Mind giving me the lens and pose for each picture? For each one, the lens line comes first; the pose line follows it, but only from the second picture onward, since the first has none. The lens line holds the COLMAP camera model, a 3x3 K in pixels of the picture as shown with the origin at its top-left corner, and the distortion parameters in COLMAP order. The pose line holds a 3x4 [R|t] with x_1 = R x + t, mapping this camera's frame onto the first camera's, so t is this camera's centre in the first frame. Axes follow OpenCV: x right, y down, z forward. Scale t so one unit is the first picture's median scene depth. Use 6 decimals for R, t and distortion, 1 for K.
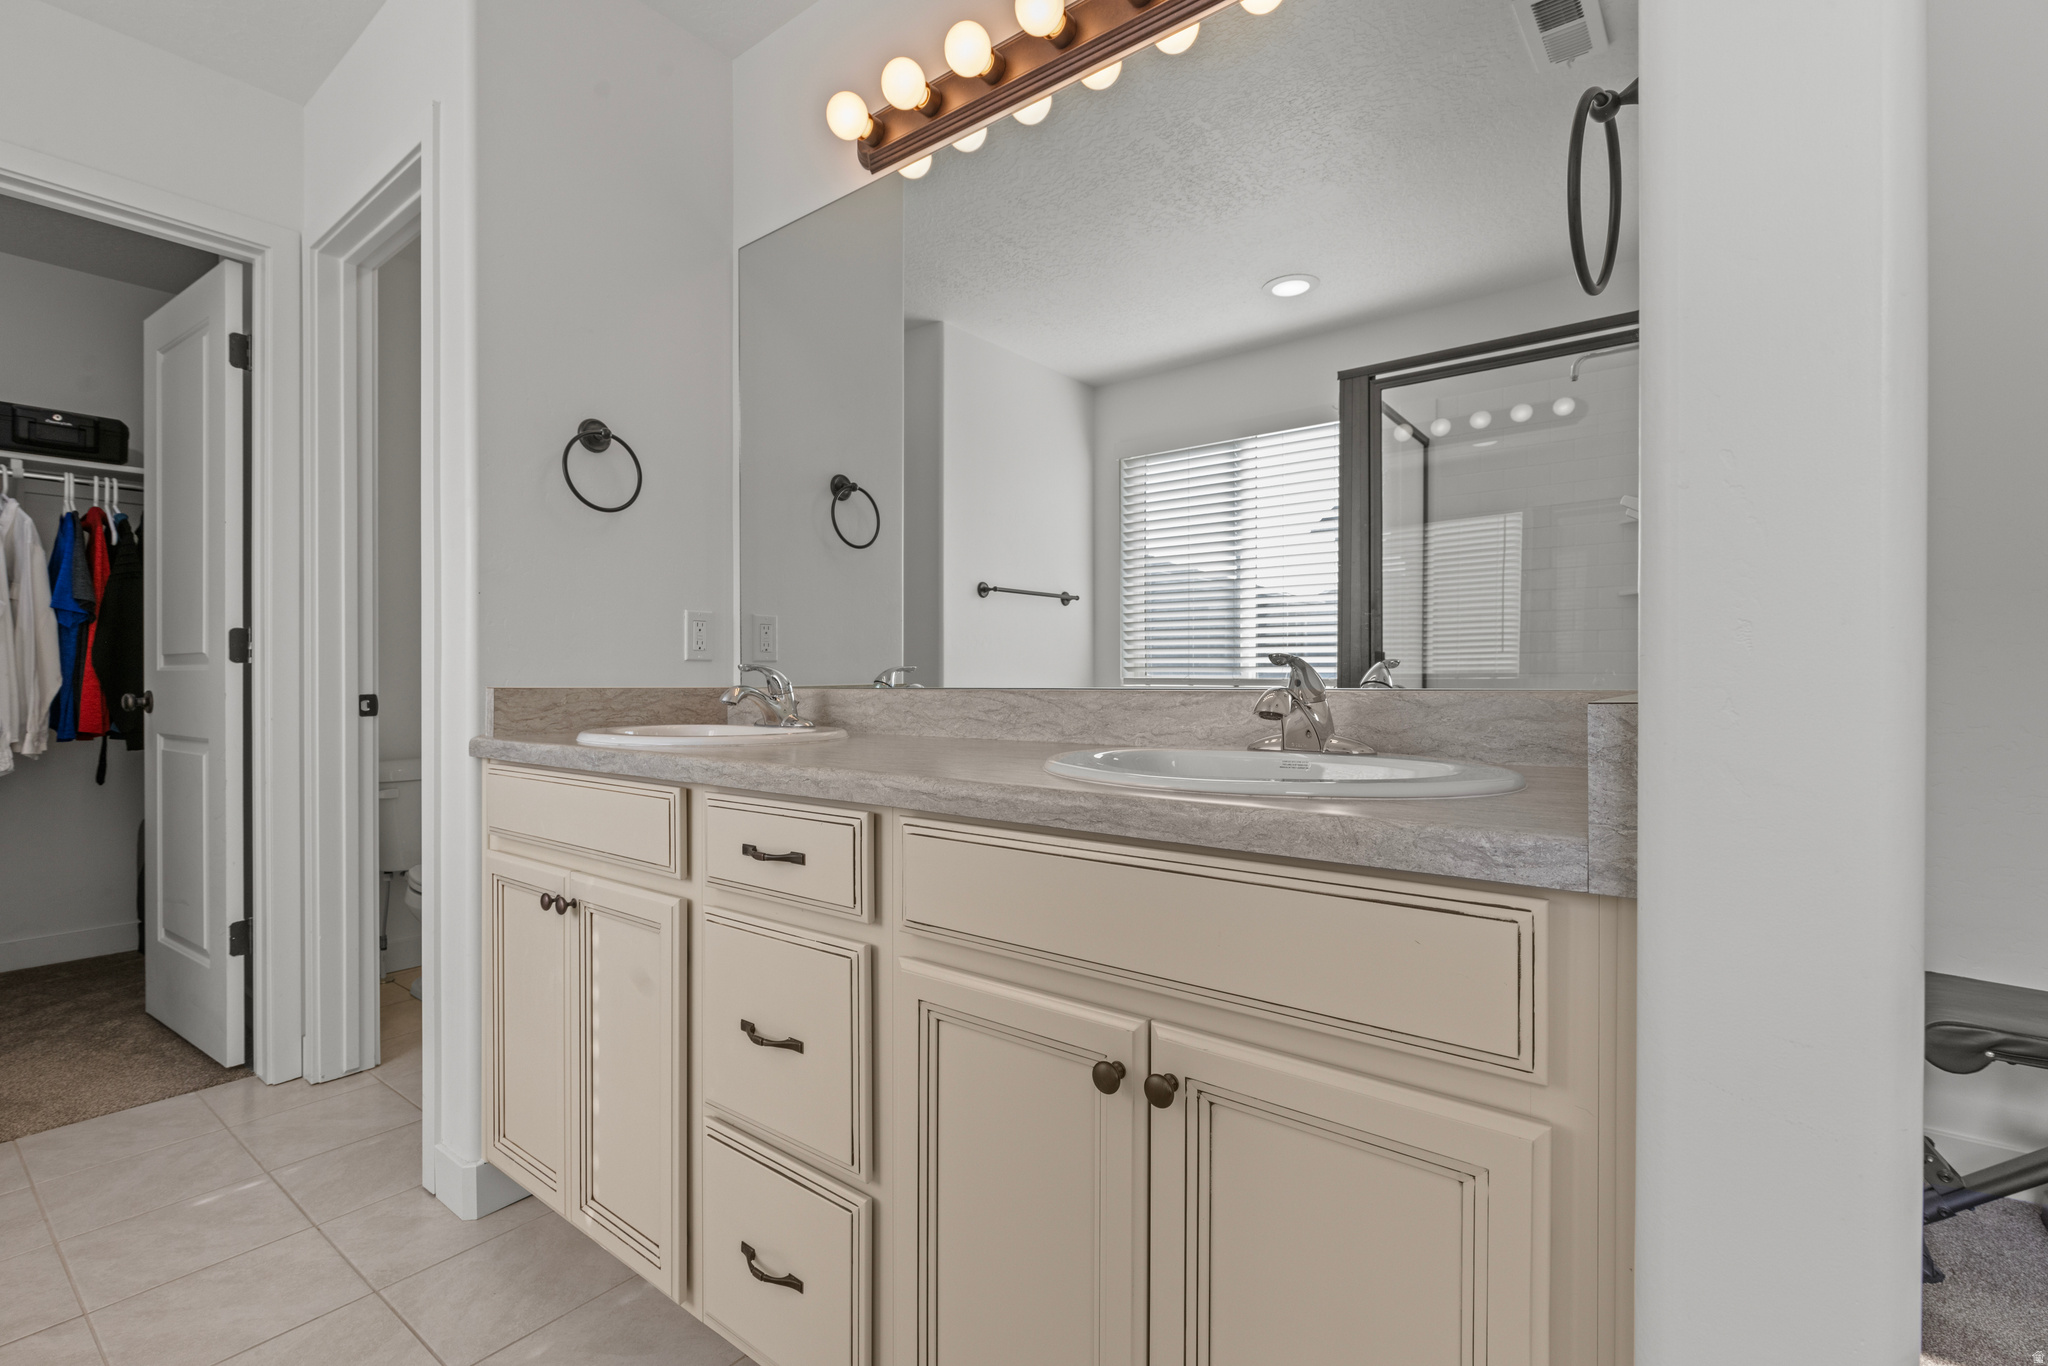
lens RADIAL K [[916.3, 0, 996.9], [0, 916.3, 682.2], [0, 0, 1]] dist [0.003846, -0.001918]
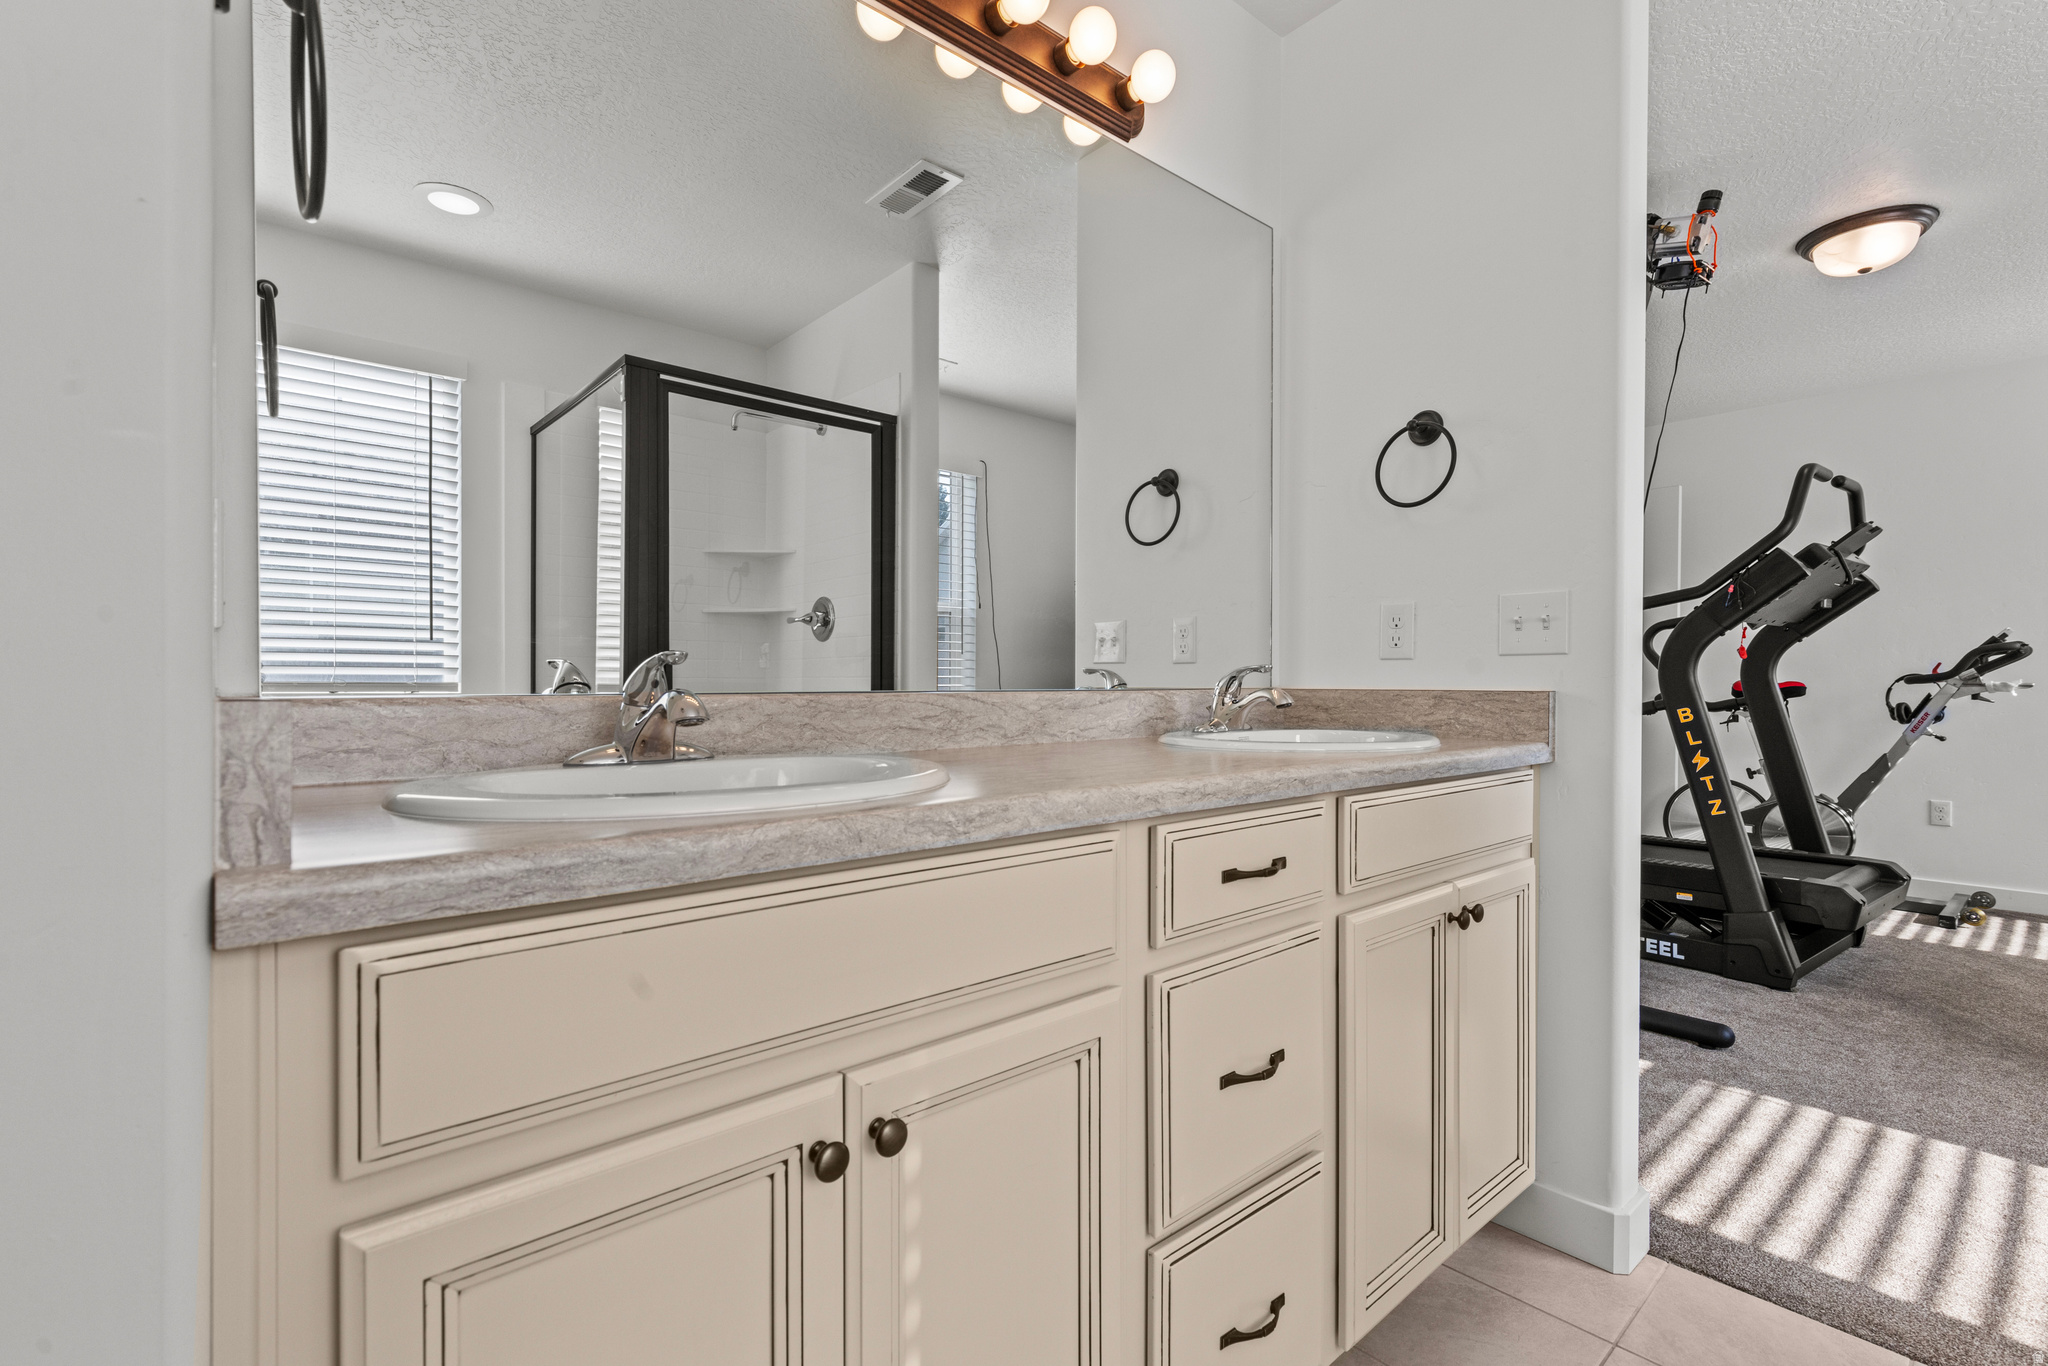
lens RADIAL K [[916.3, 0, 935.4], [0, 916.3, 696.7], [0, 0, 1]] dist [0.003846, -0.001918]
pose [[0.204552, -0.006799, 0.978832, -0.859512], [0.002565, 0.999976, 0.006410, 0.005663], [-0.978852, 0.001200, 0.204565, 0.801929]]
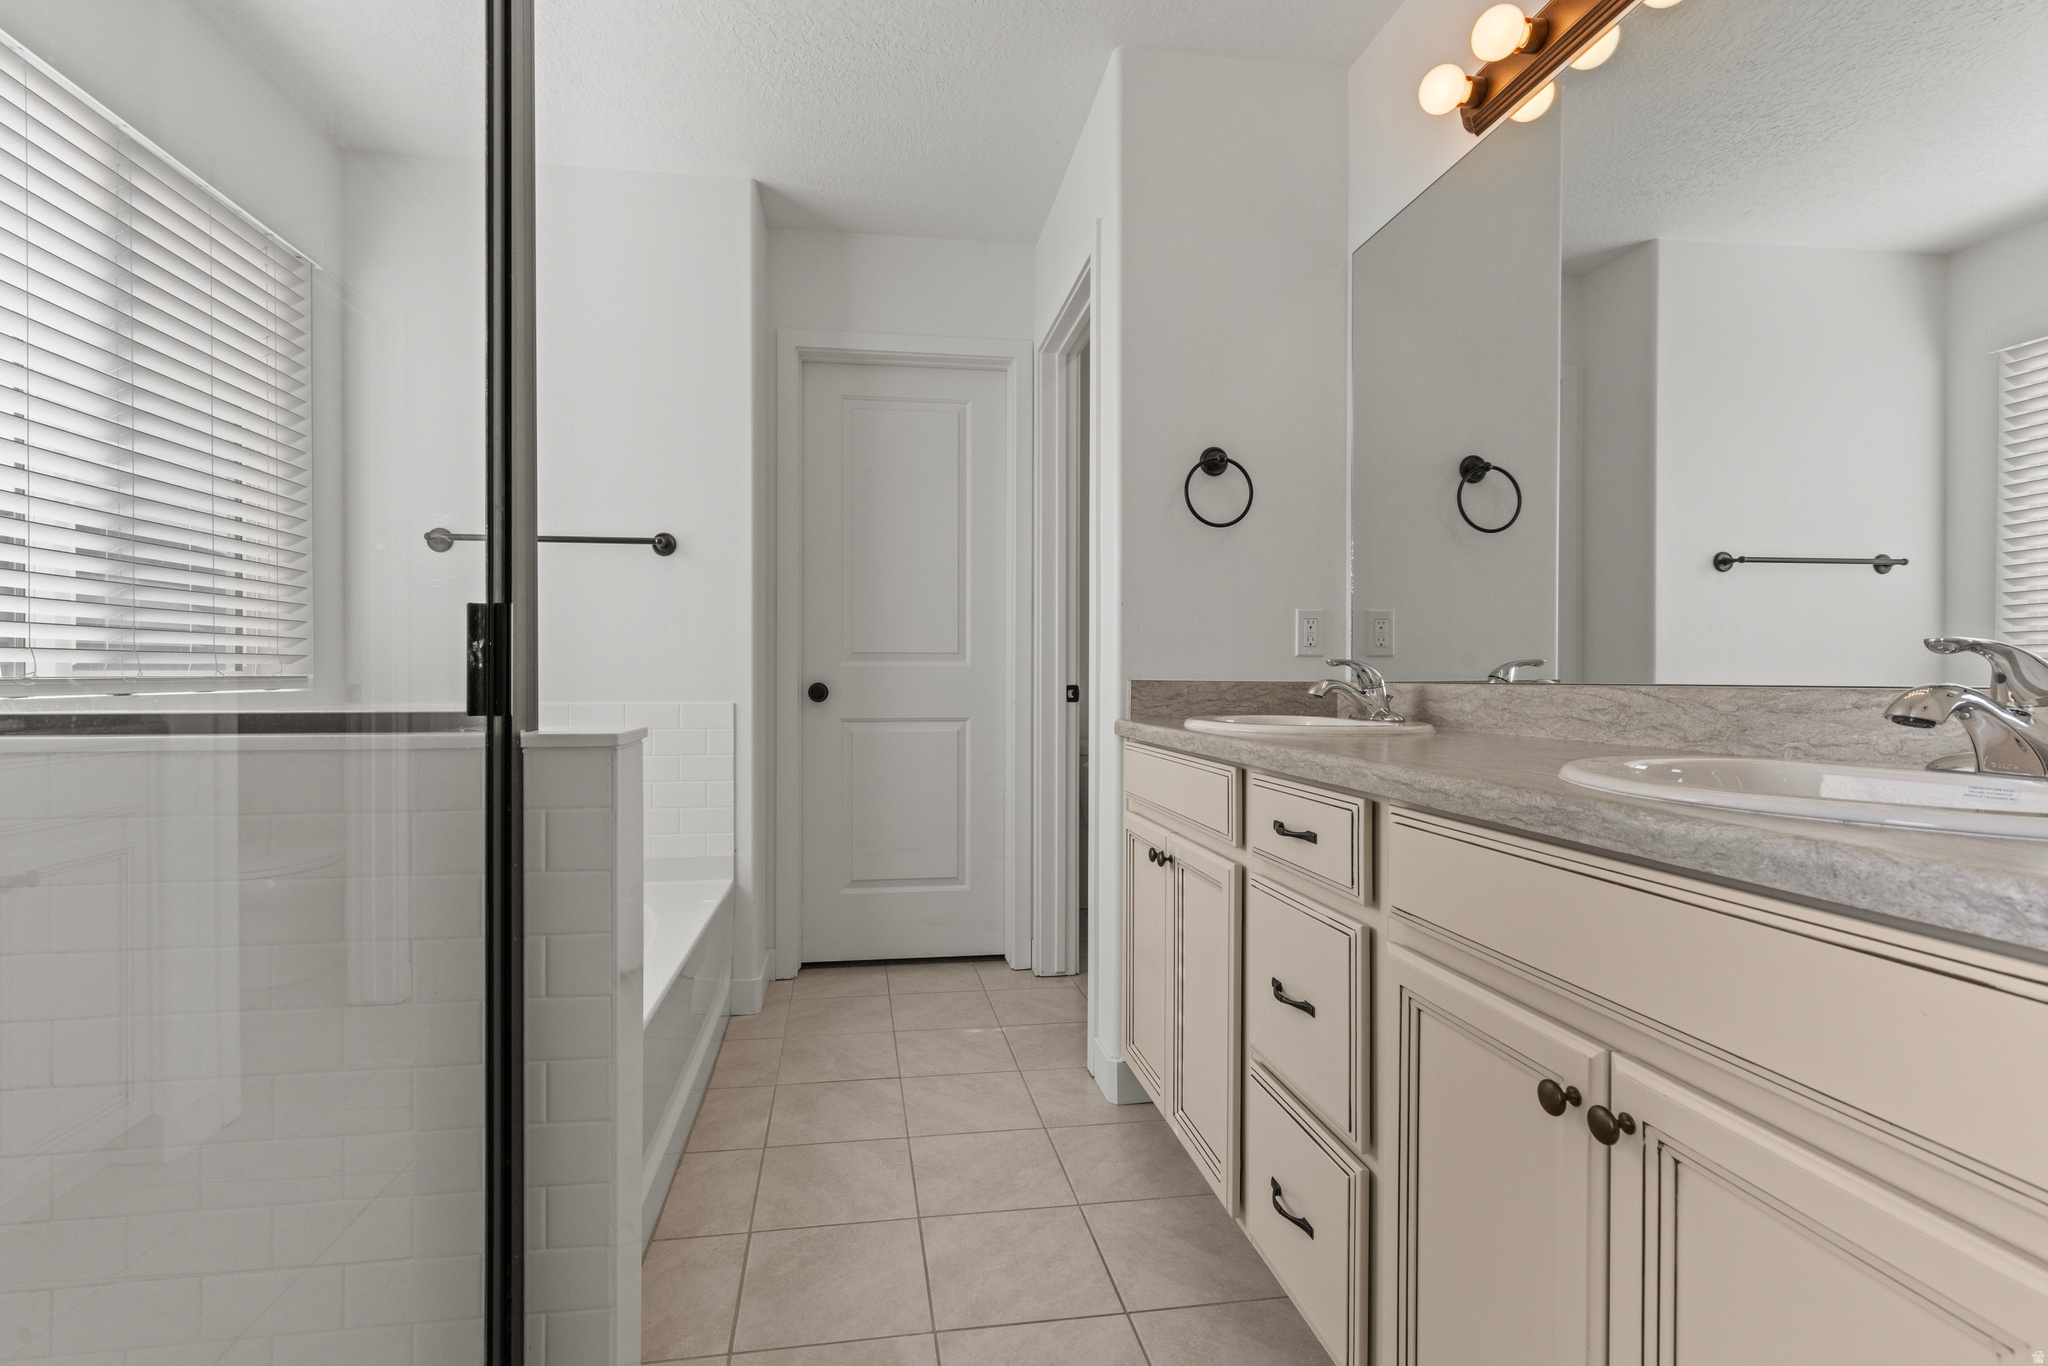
lens RADIAL K [[916.3, 0, 966.9], [0, 916.3, 679.4], [0, 0, 1]] dist [0.003846, -0.001918]
pose [[0.716030, 0.006251, -0.698042, 0.171197], [-0.005402, 0.999980, 0.003414, 0.002577], [0.698049, 0.001326, 0.716049, -0.042663]]
